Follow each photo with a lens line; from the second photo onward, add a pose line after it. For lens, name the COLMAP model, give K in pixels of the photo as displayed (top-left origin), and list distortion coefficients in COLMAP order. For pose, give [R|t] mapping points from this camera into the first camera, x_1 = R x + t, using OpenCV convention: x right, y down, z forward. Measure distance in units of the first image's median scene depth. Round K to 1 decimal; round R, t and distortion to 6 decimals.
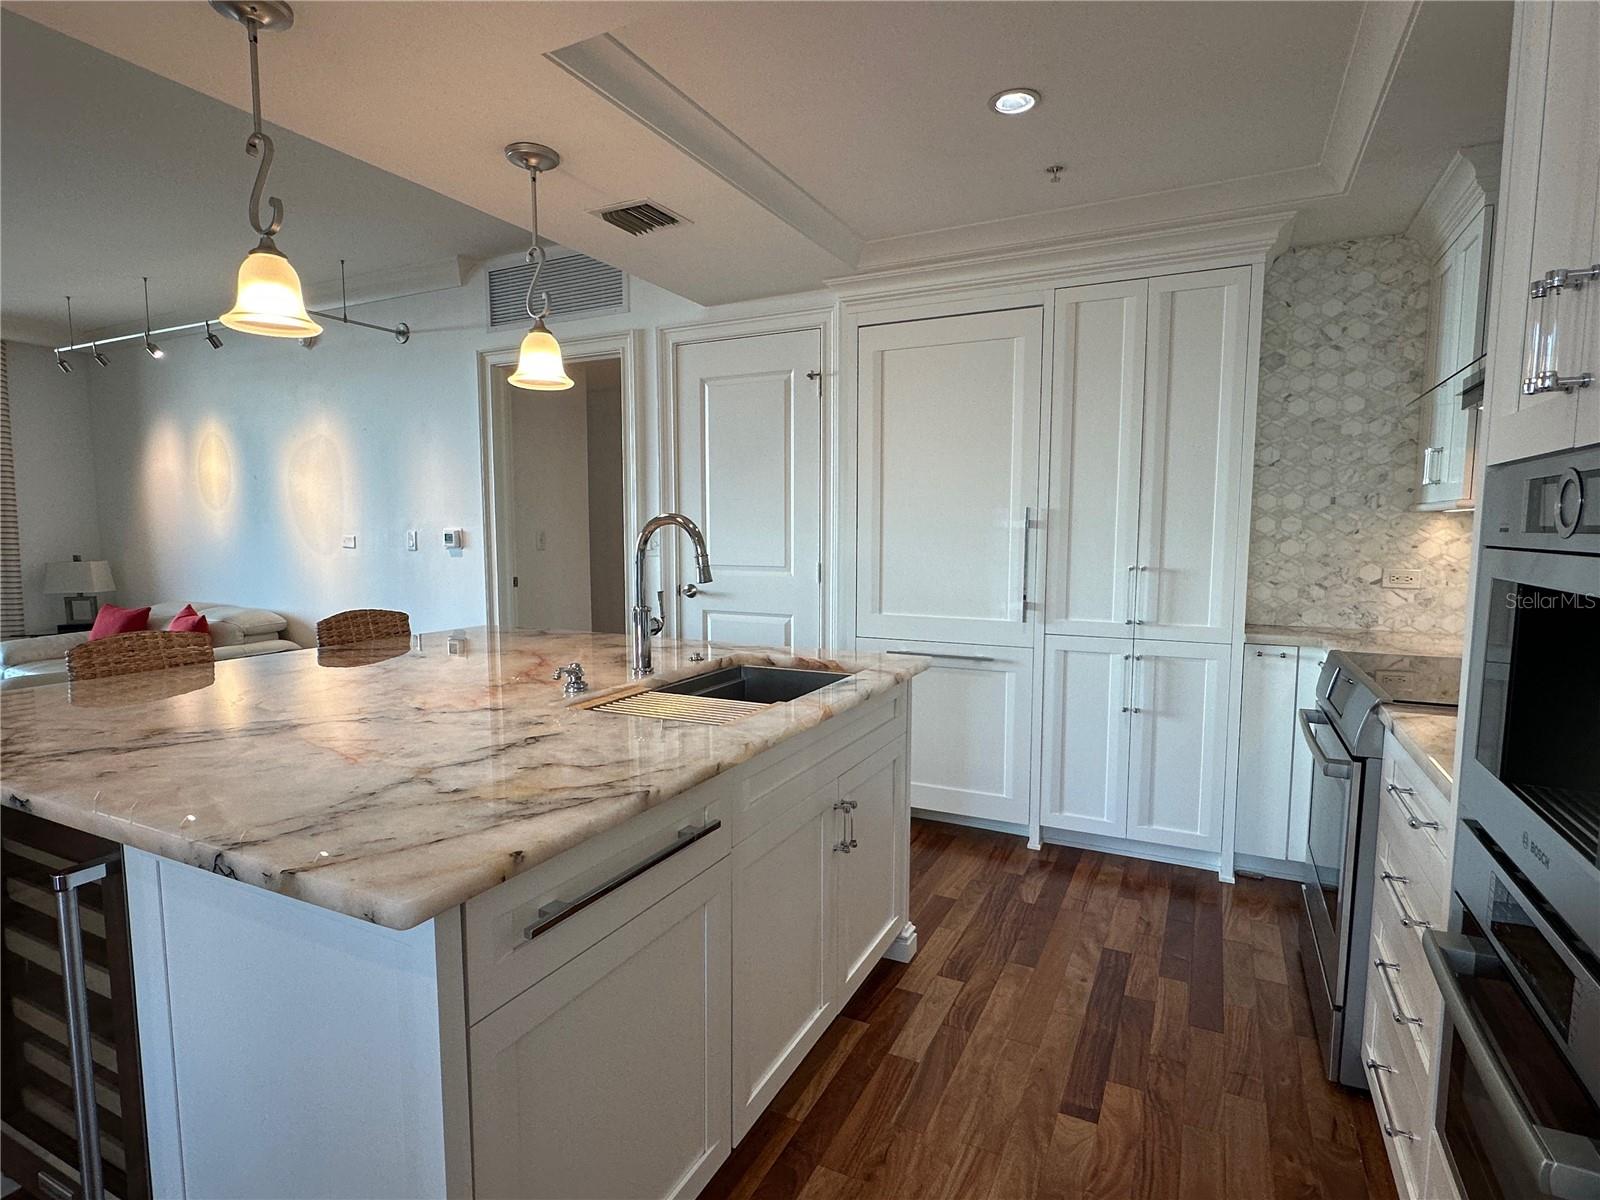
lens RADIAL K [[829.3, 0, 800.1], [0, 829.3, 606.9], [0, 0, 1]] dist [-0.003068, 0.000522]
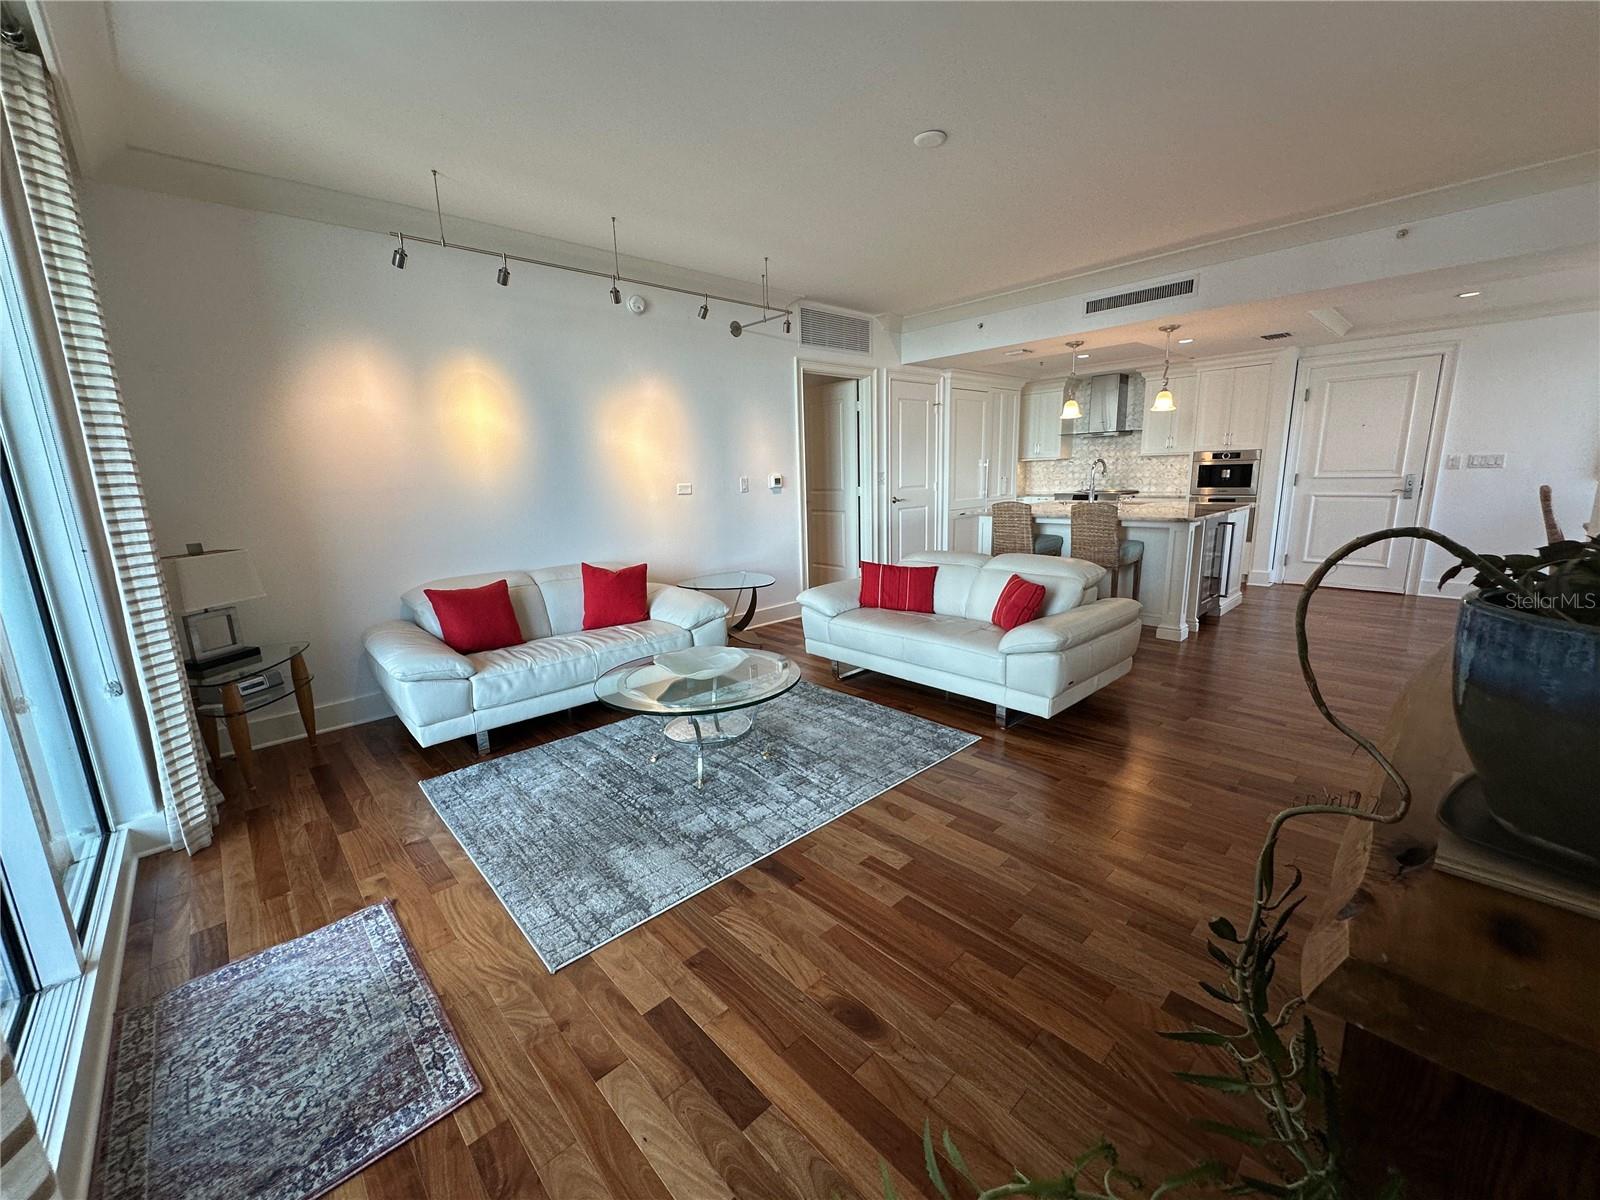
lens RADIAL K [[639.7, 0, 800.0], [0, 639.7, 600.0], [0, 0, 1]] dist [-0.002769, -0.000336]
pose [[0.344403, -0.197748, 0.917759, -2.352716], [0.122455, 0.978676, 0.164920, -0.090770], [-0.930801, 0.055585, 0.361274, 0.870246]]
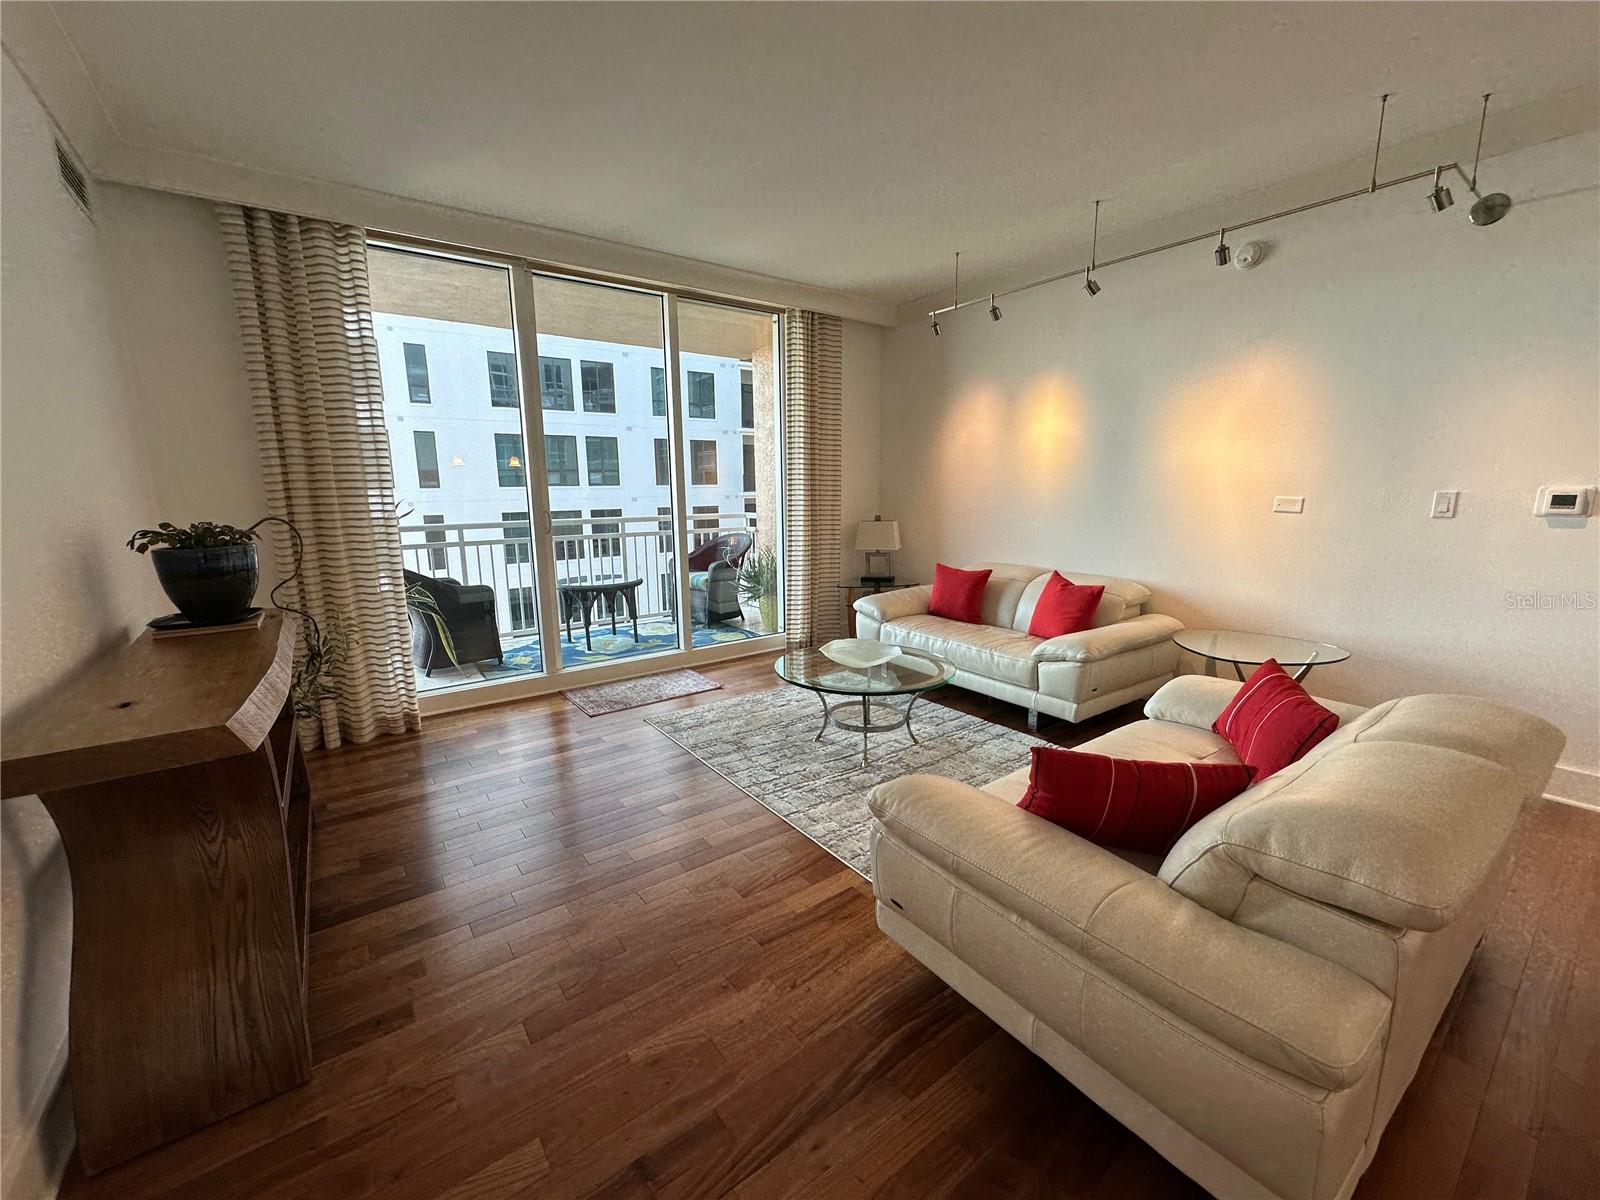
lens RADIAL K [[639.7, 0, 800.0], [0, 639.7, 600.0], [0, 0, 1]] dist [-0.002769, -0.000336]
pose [[0.895250, 0.066404, -0.440589, -1.182501], [-0.028979, 0.995416, 0.091142, -0.046784], [0.444622, -0.068827, 0.893070, 0.356390]]
